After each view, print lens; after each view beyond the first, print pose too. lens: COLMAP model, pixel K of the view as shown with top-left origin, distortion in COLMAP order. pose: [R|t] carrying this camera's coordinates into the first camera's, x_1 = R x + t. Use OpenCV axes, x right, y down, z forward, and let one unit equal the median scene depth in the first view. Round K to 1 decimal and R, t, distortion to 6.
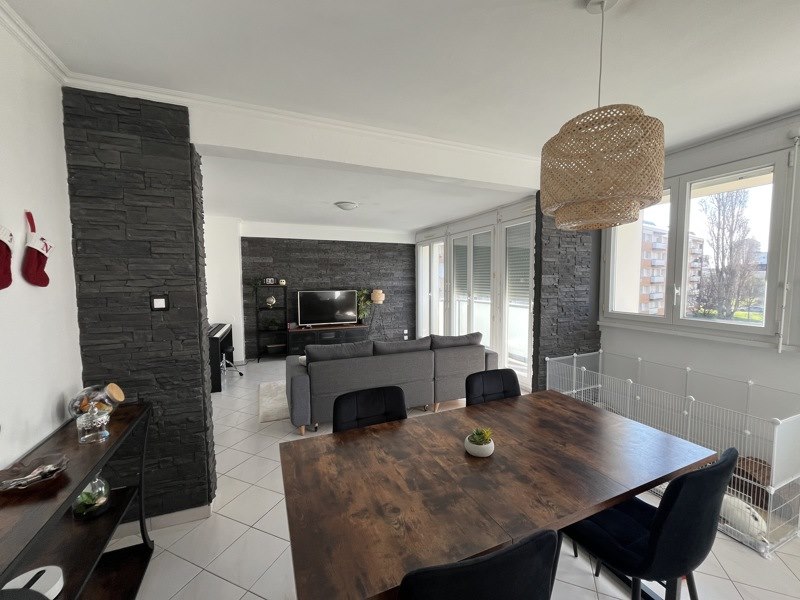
lens RADIAL K [[323.7, 0, 399.3], [0, 323.7, 301.6], [0, 0, 1]] dist [0.000614, 0.000121]
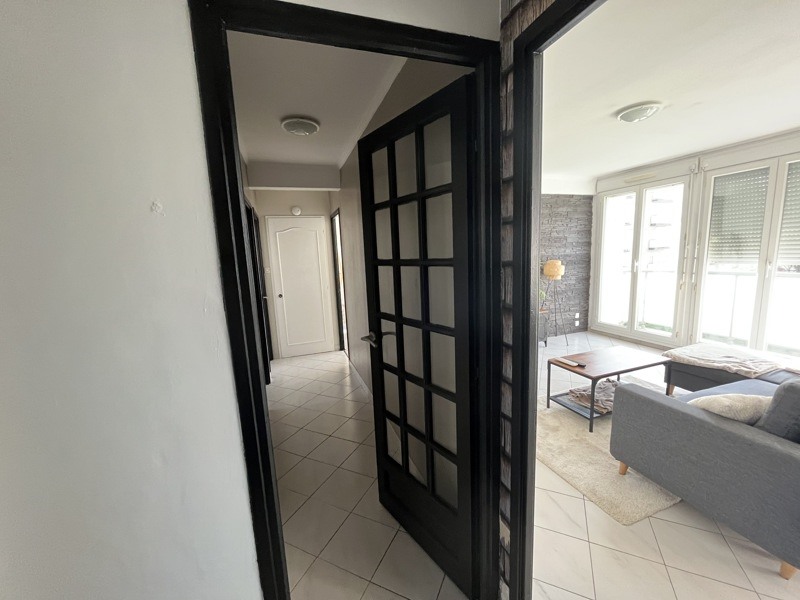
lens RADIAL K [[323.7, 0, 399.6], [0, 323.7, 298.7], [0, 0, 1]] dist [0.000614, 0.000121]
pose [[0.999107, -0.039243, -0.015657, -0.385952], [0.040303, 0.996413, 0.074412, -0.018643], [0.012681, -0.074977, 0.997105, 0.258713]]
